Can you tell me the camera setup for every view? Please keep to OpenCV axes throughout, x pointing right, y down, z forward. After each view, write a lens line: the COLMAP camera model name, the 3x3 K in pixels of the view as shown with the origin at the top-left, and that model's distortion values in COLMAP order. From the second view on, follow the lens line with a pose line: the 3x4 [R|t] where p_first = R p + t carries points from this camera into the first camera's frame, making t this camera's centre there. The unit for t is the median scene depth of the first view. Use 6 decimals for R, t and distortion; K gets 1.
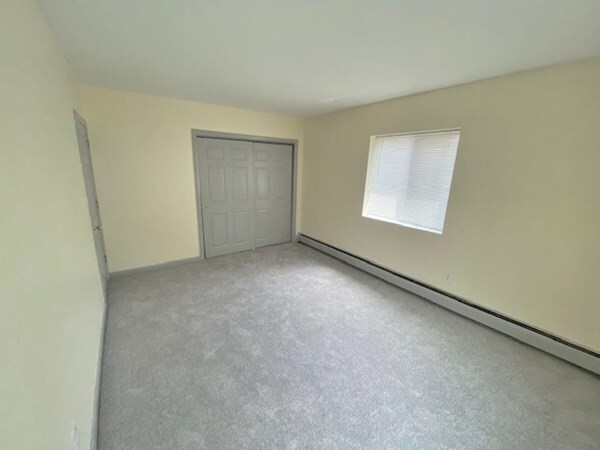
lens RADIAL K [[241.9, 0, 298.2], [0, 241.9, 231.3], [0, 0, 1]] dist [0.054165, -0.000059]
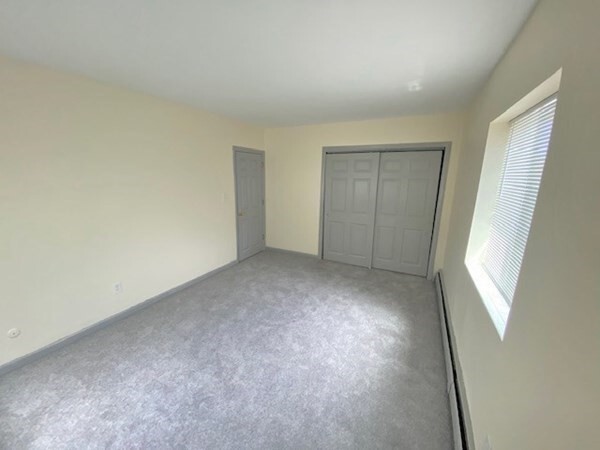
lens RADIAL K [[245.0, 0, 299.8], [0, 245.0, 224.8], [0, 0, 1]] dist [0.056751, -0.000130]
pose [[0.474103, 0.169153, -0.864068, 0.540247], [-0.240084, 0.969020, 0.057967, -0.085010], [0.847104, 0.179966, 0.500026, 0.338726]]
